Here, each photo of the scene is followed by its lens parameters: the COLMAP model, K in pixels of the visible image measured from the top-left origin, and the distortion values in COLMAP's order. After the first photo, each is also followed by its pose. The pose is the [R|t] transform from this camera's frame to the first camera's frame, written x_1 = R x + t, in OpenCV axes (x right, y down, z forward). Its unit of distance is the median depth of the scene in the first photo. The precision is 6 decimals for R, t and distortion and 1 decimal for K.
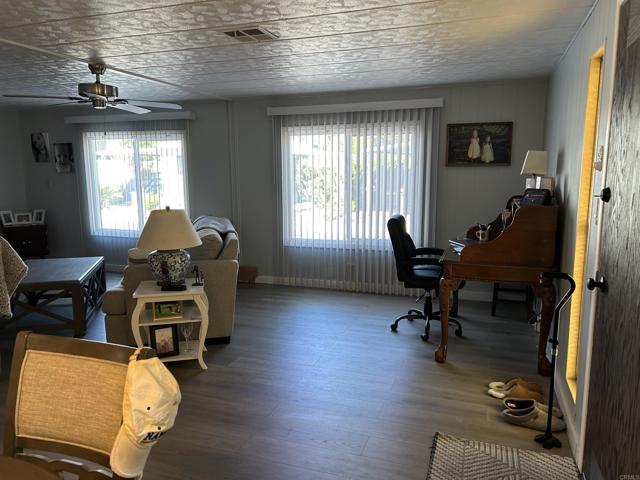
lens RADIAL K [[481.2, 0, 321.0], [0, 481.2, 241.8], [0, 0, 1]] dist [0.044640, -0.042242]
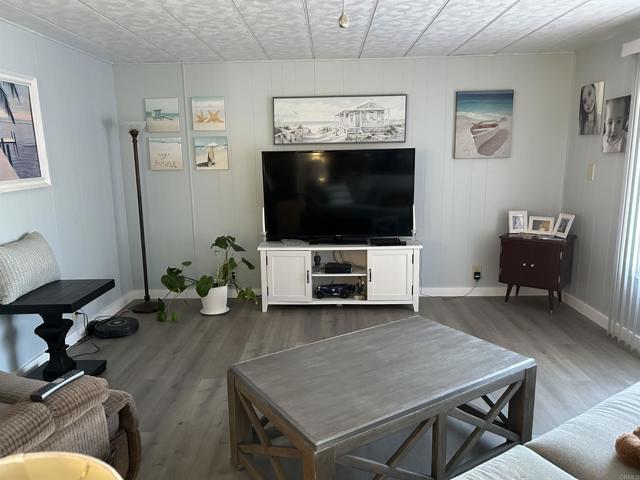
lens RADIAL K [[481.2, 0, 319.3], [0, 481.2, 242.5], [0, 0, 1]] dist [0.044640, -0.042242]
pose [[0.300586, 0.176695, -0.937244, -0.098924], [-0.125964, 0.981436, 0.144628, -0.081072], [0.945400, 0.074586, 0.317263, 0.522004]]
